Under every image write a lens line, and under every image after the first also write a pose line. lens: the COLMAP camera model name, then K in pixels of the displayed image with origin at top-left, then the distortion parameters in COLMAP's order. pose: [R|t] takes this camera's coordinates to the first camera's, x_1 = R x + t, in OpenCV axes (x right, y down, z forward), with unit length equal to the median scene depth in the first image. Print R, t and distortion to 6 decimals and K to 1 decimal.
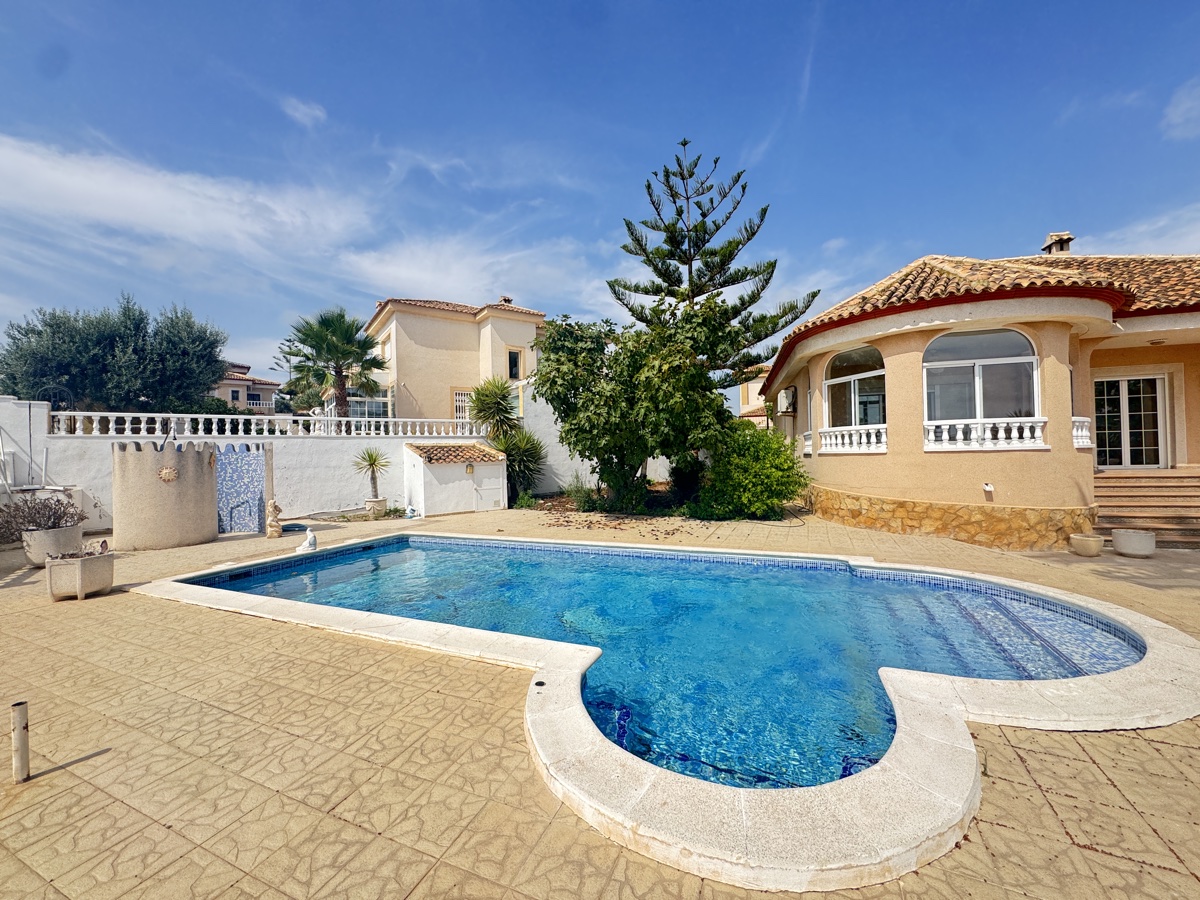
lens RADIAL K [[490.7, 0, 597.7], [0, 490.7, 438.4], [0, 0, 1]] dist [0.010887, -0.000104]
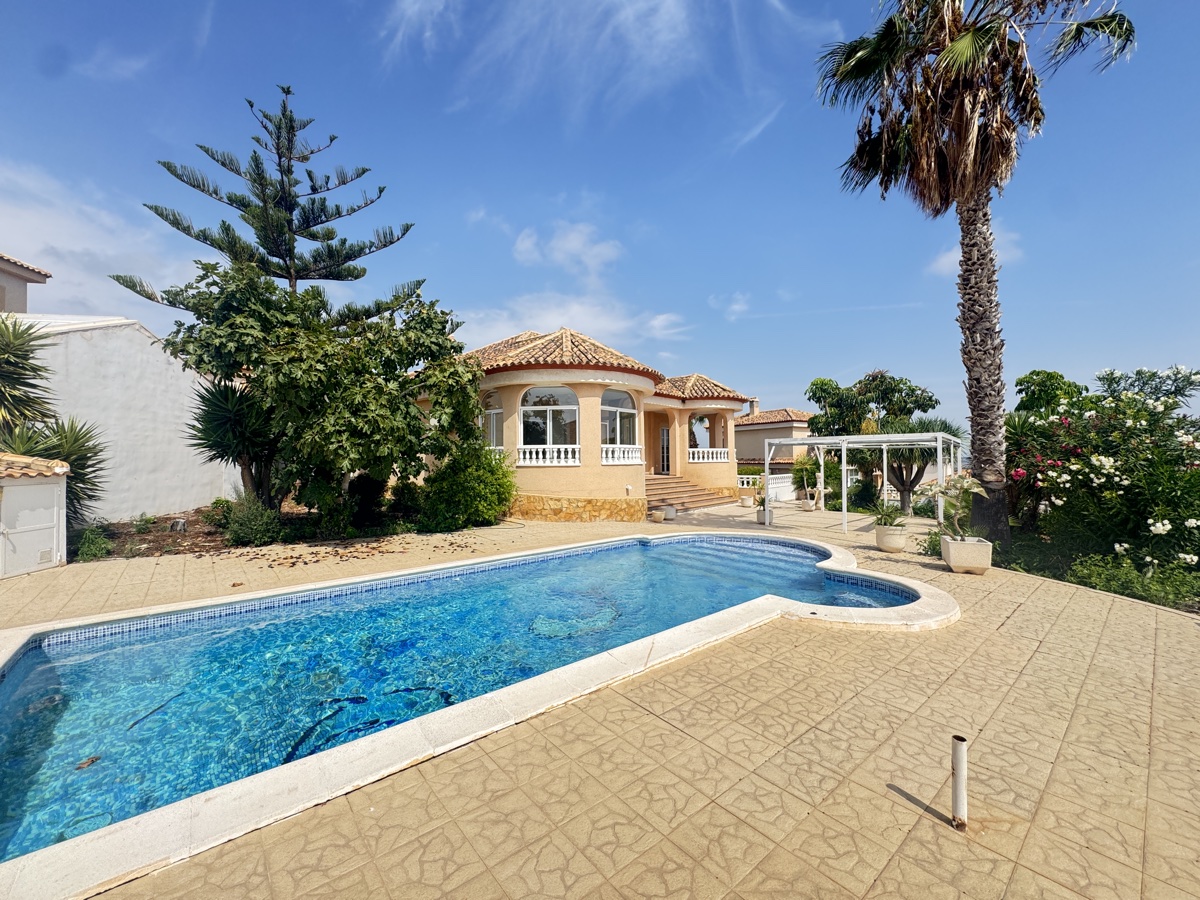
lens RADIAL K [[487.4, 0, 601.5], [0, 487.4, 448.7], [0, 0, 1]] dist [-0.002276, -0.000143]
pose [[0.408596, 0.042808, 0.911711, -0.667246], [-0.030432, 0.998983, -0.033267, 0.024230], [-0.912208, -0.014152, 0.409484, 0.373501]]
